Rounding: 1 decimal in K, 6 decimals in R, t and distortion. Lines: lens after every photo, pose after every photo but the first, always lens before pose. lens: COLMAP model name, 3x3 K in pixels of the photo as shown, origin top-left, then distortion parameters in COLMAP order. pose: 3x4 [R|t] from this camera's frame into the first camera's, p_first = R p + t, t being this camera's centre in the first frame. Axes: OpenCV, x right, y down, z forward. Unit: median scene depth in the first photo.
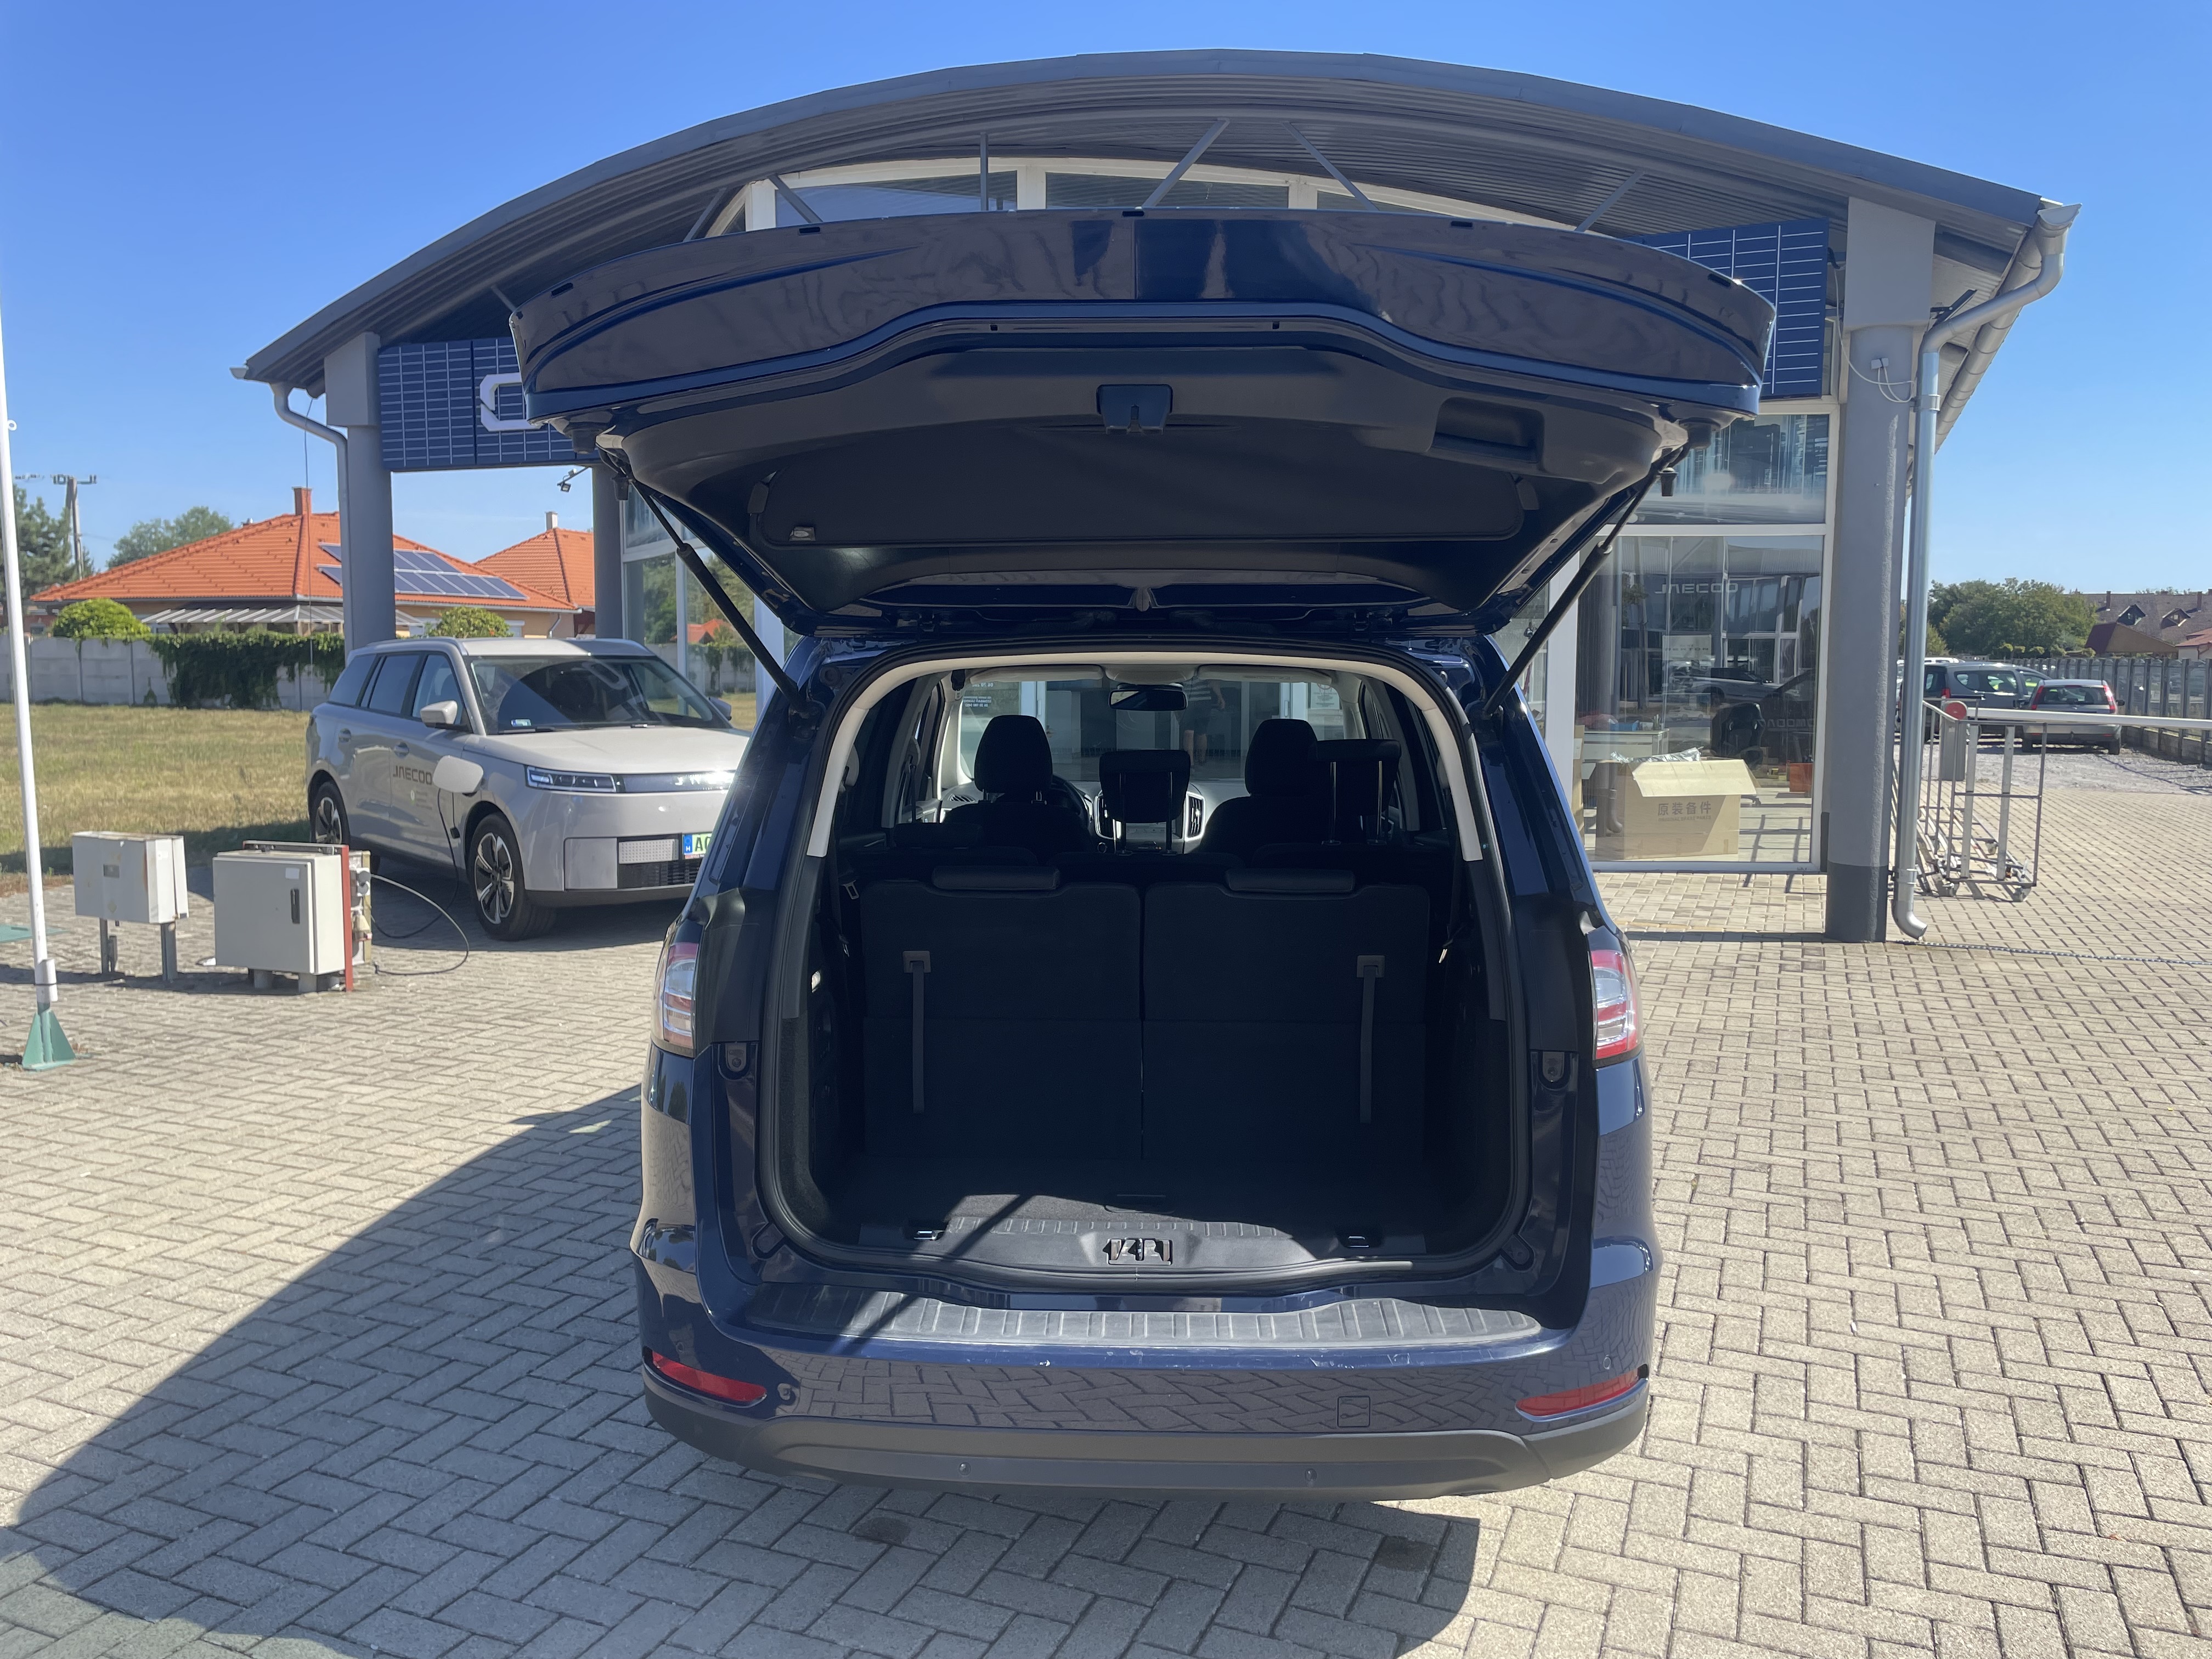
lens RADIAL K [[1672.1, 0, 1099.1], [0, 1672.1, 795.4], [0, 0, 1]] dist [0.094676, -0.122649]
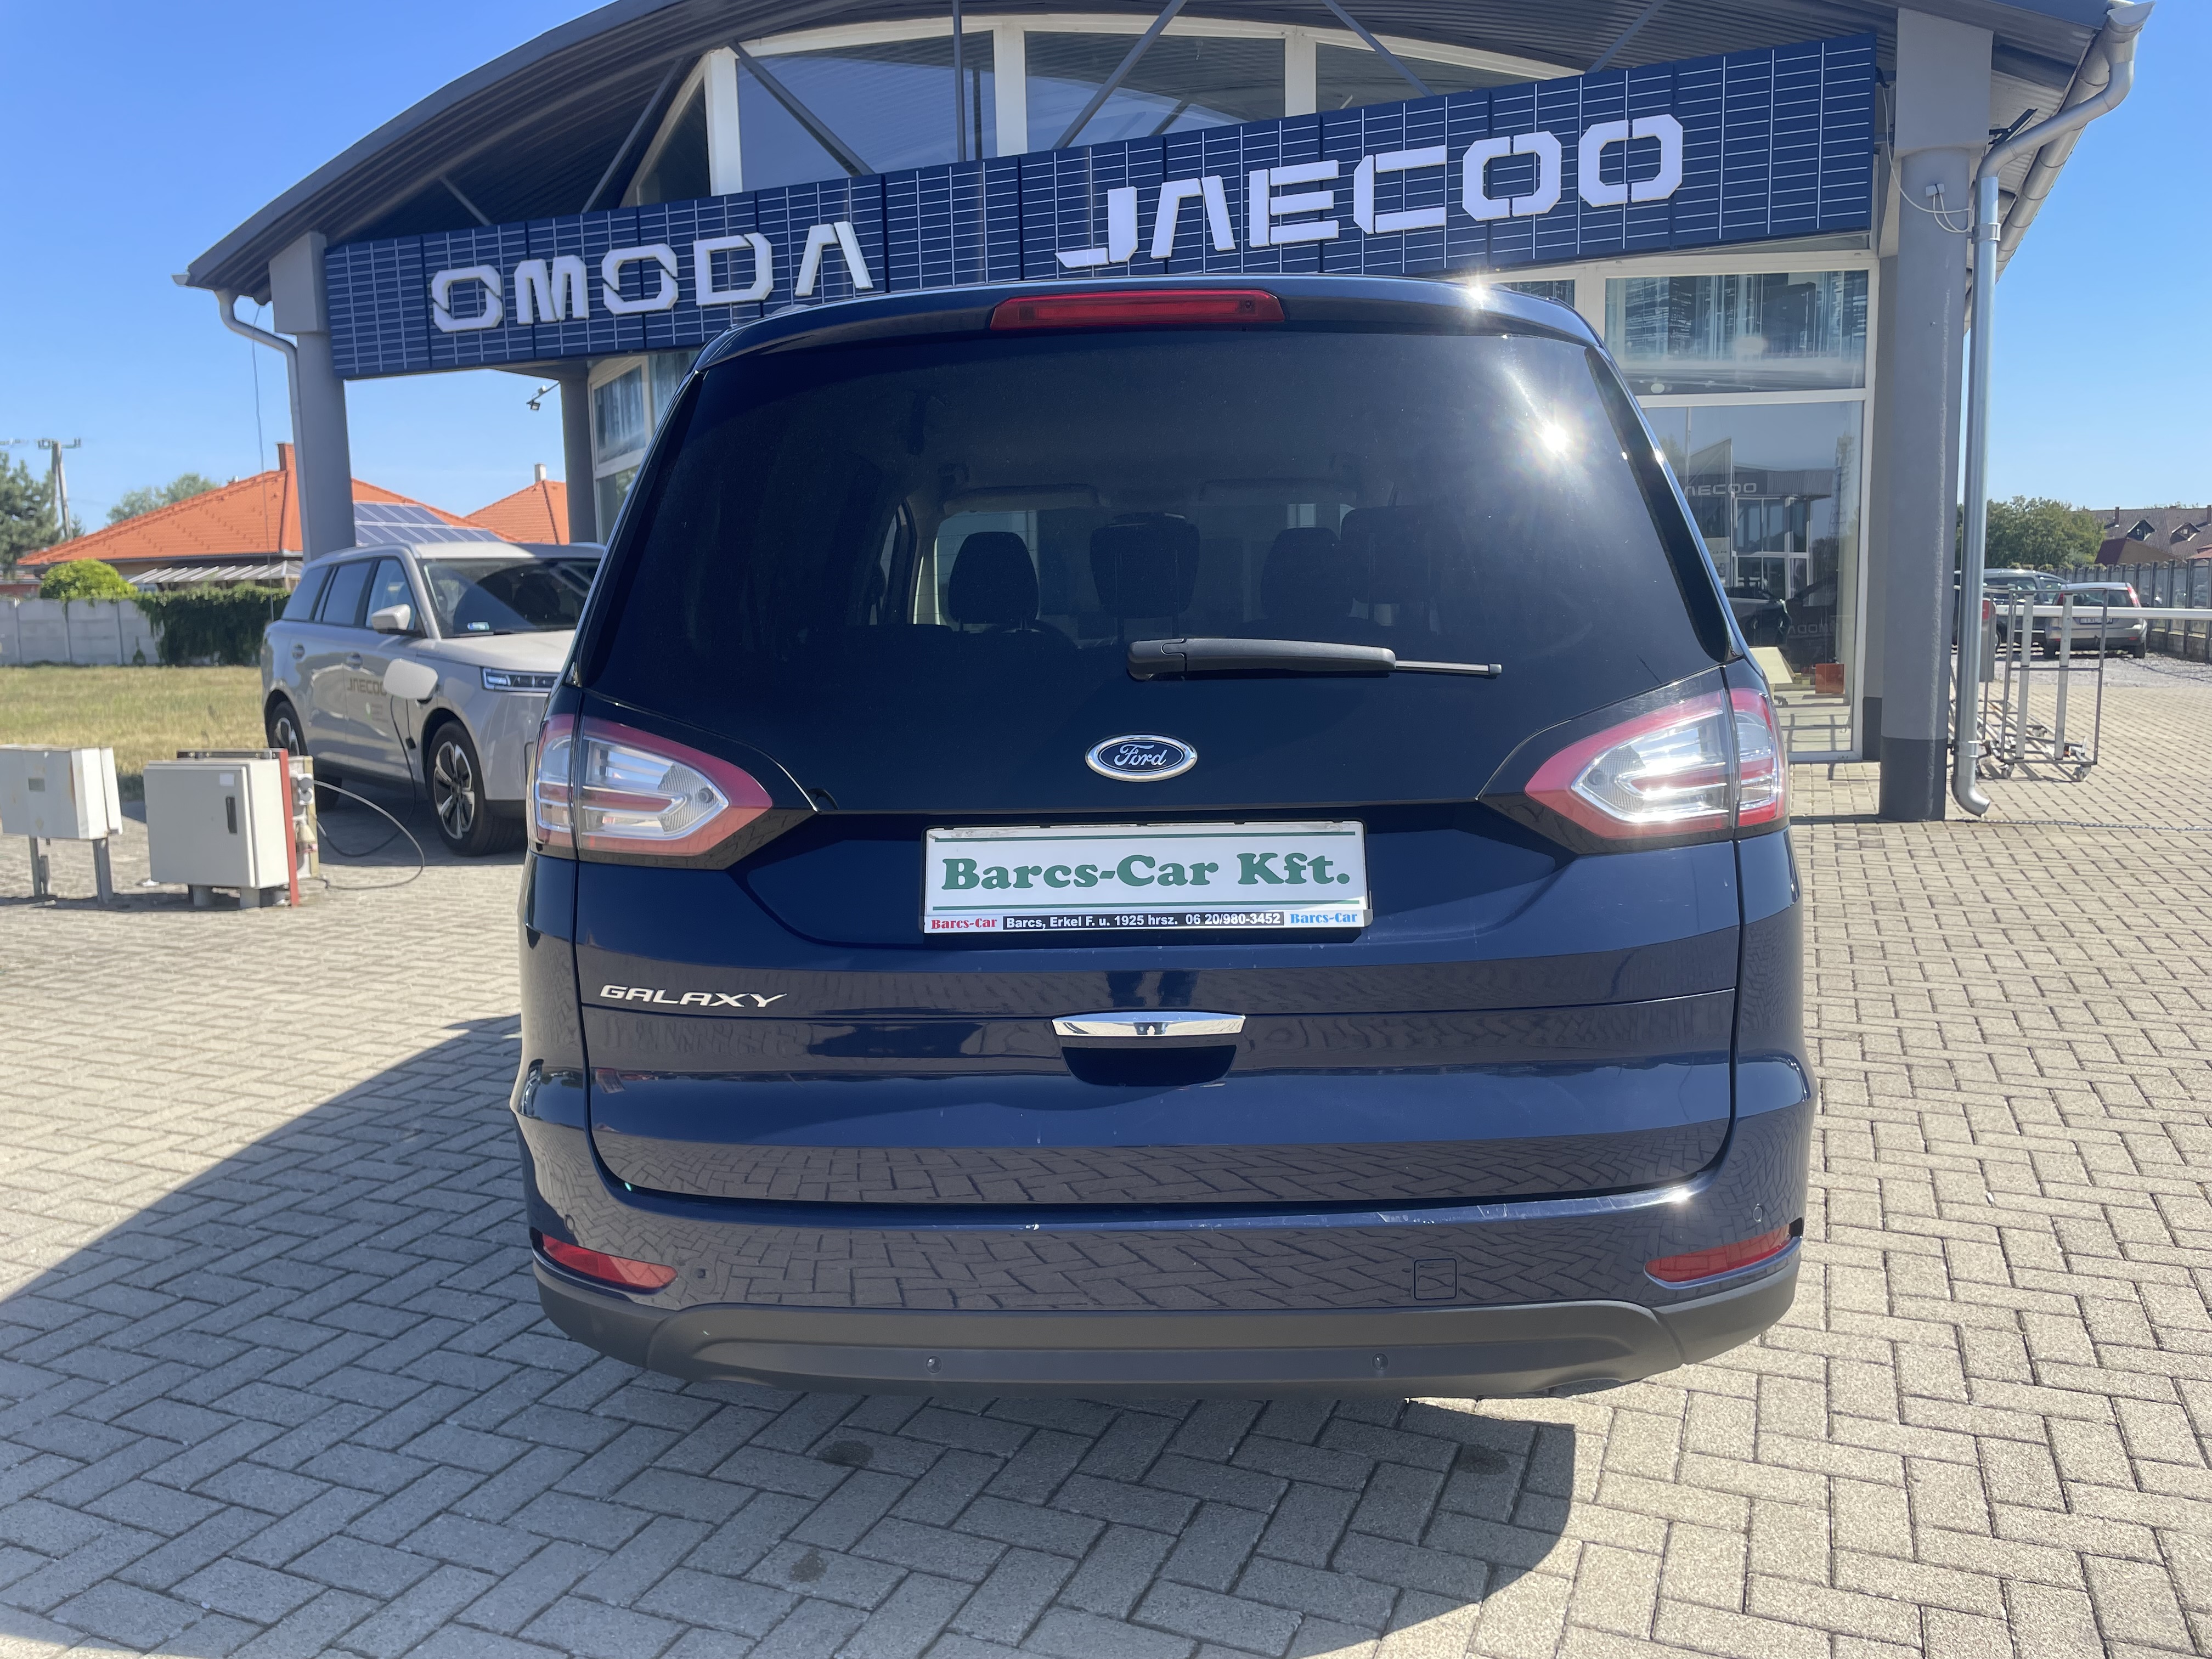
lens RADIAL K [[1672.1, 0, 1089.1], [0, 1672.1, 795.0], [0, 0, 1]] dist [0.094676, -0.122649]
pose [[0.999645, -0.025416, -0.008045, 0.002247], [0.025651, 0.999201, 0.030650, 0.051017], [0.007260, -0.030846, 0.999498, 0.104148]]
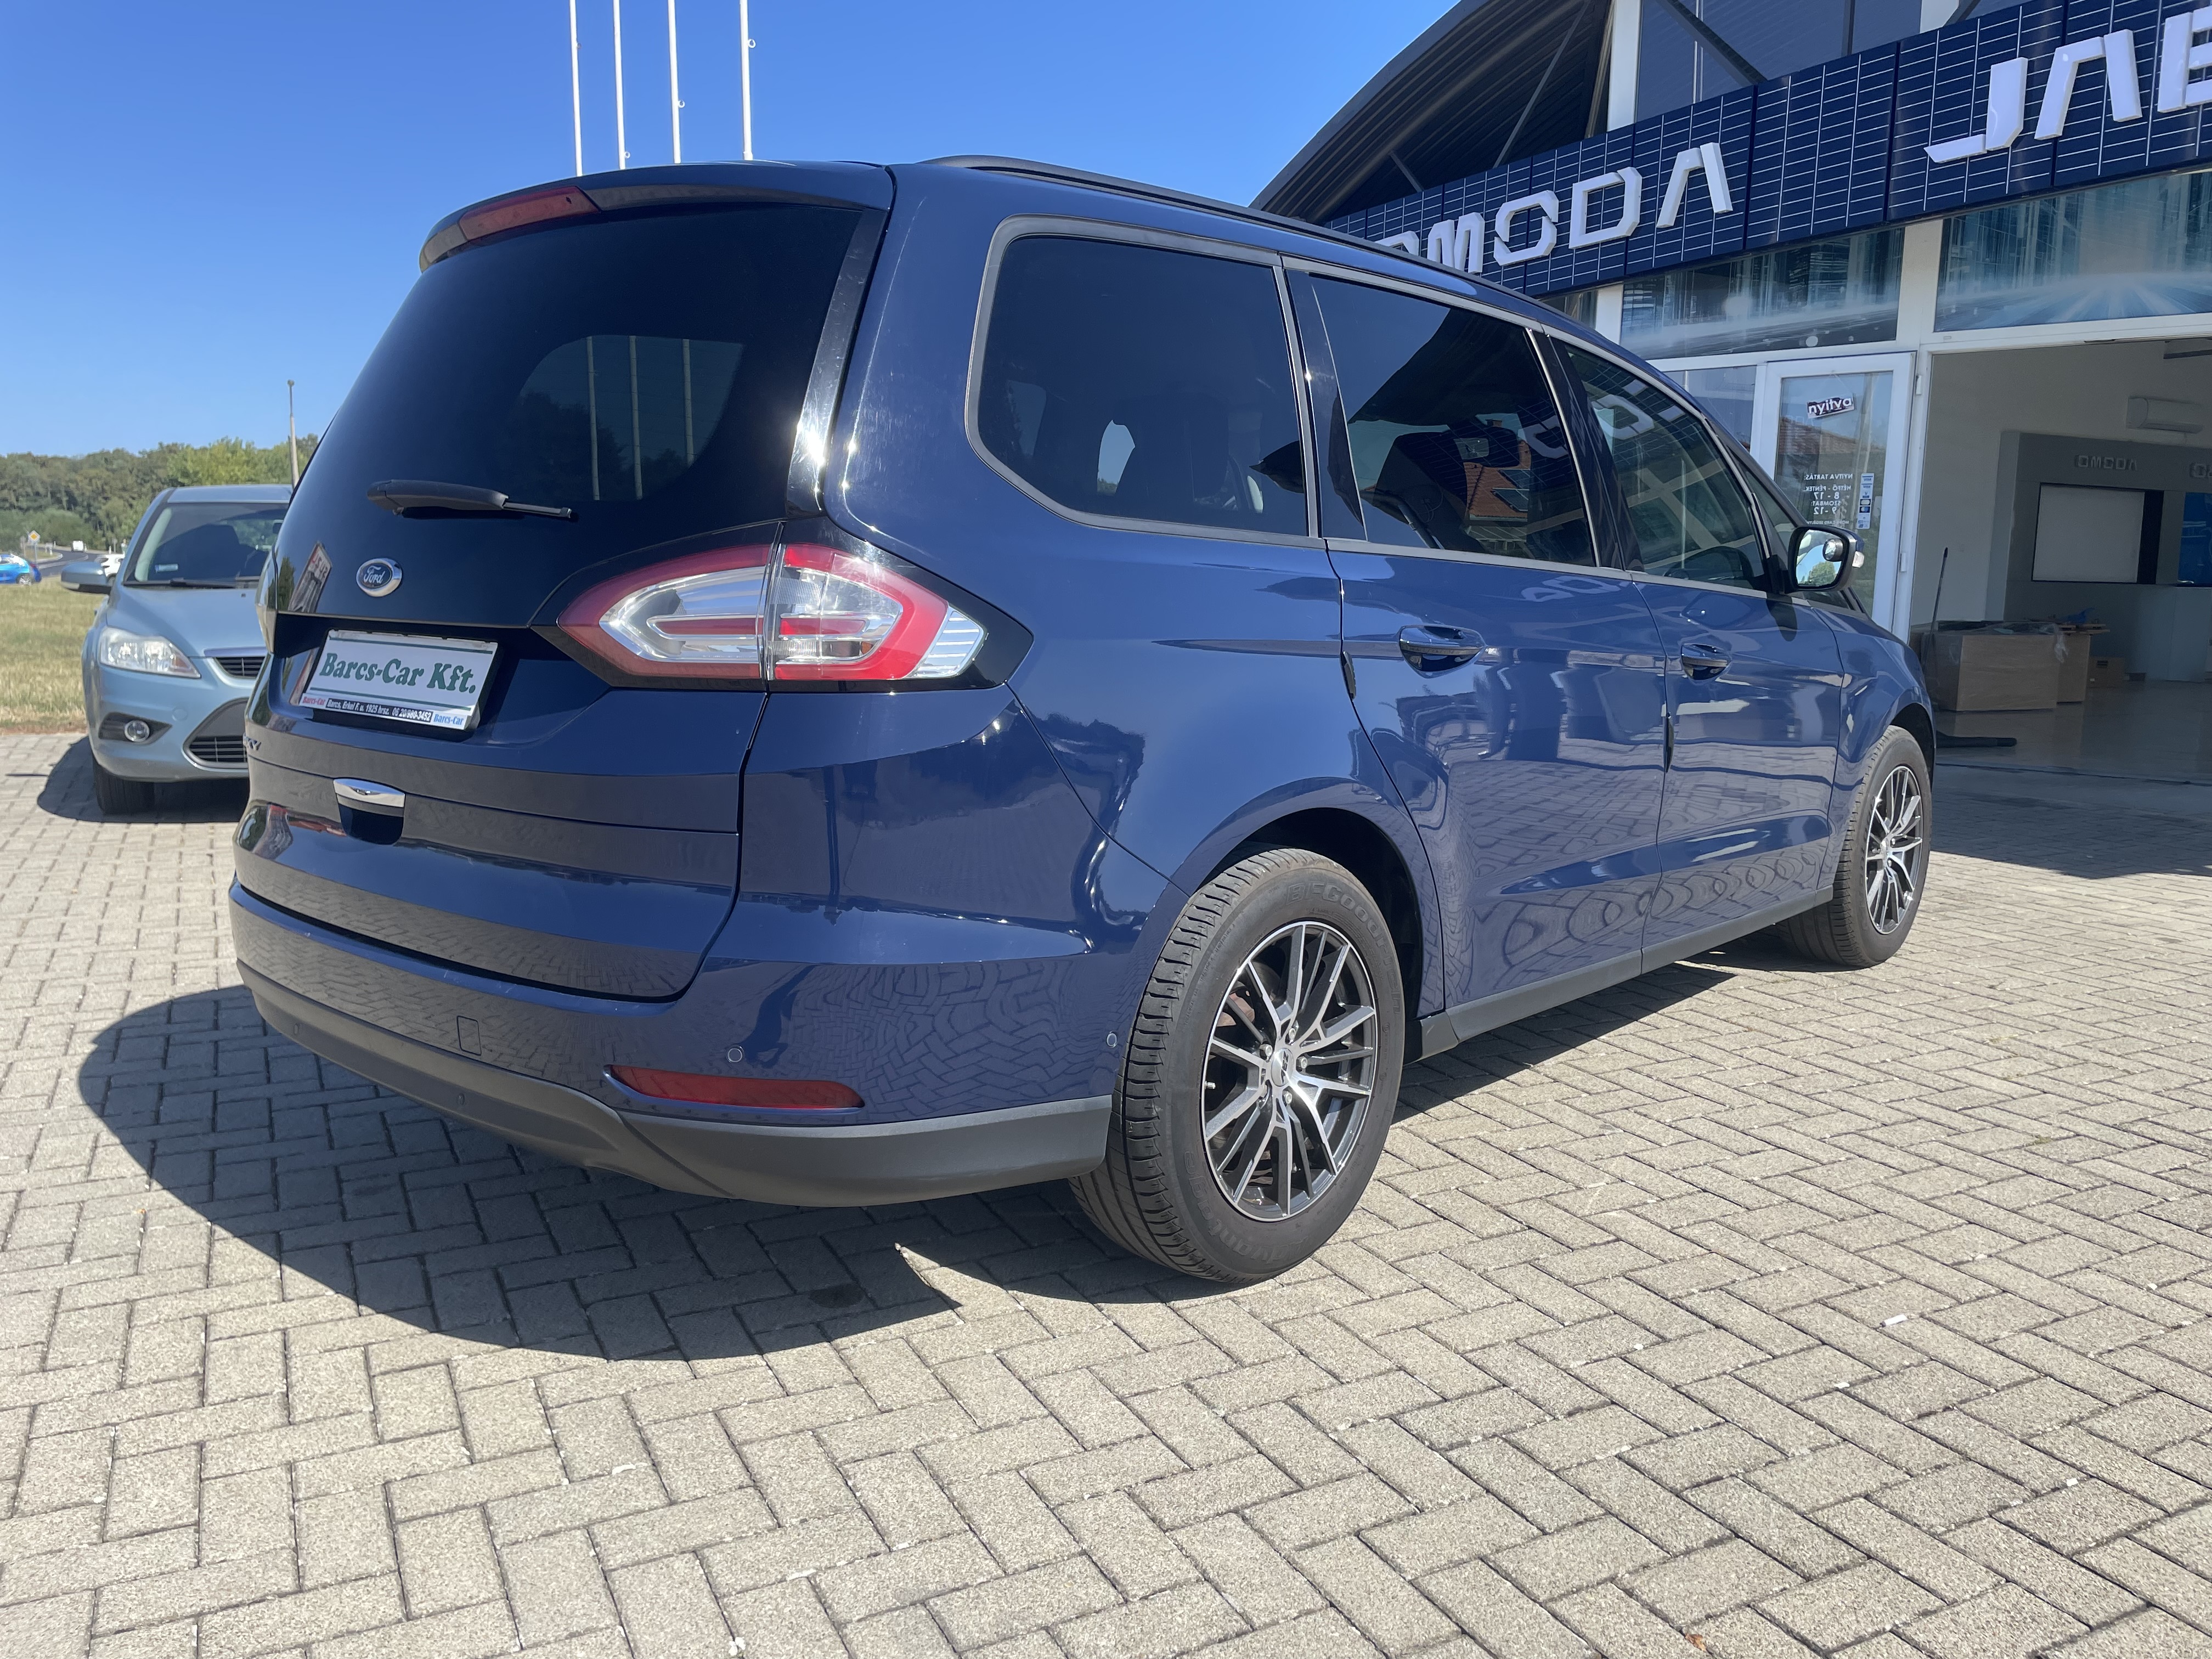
lens RADIAL K [[1672.1, 0, 1100.8], [0, 1672.1, 793.2], [0, 0, 1]] dist [0.094676, -0.122649]
pose [[0.764329, 0.091081, -0.638362, 0.423437], [-0.066682, 0.995831, 0.062244, 0.069295], [0.641369, -0.005008, 0.767216, 0.230729]]
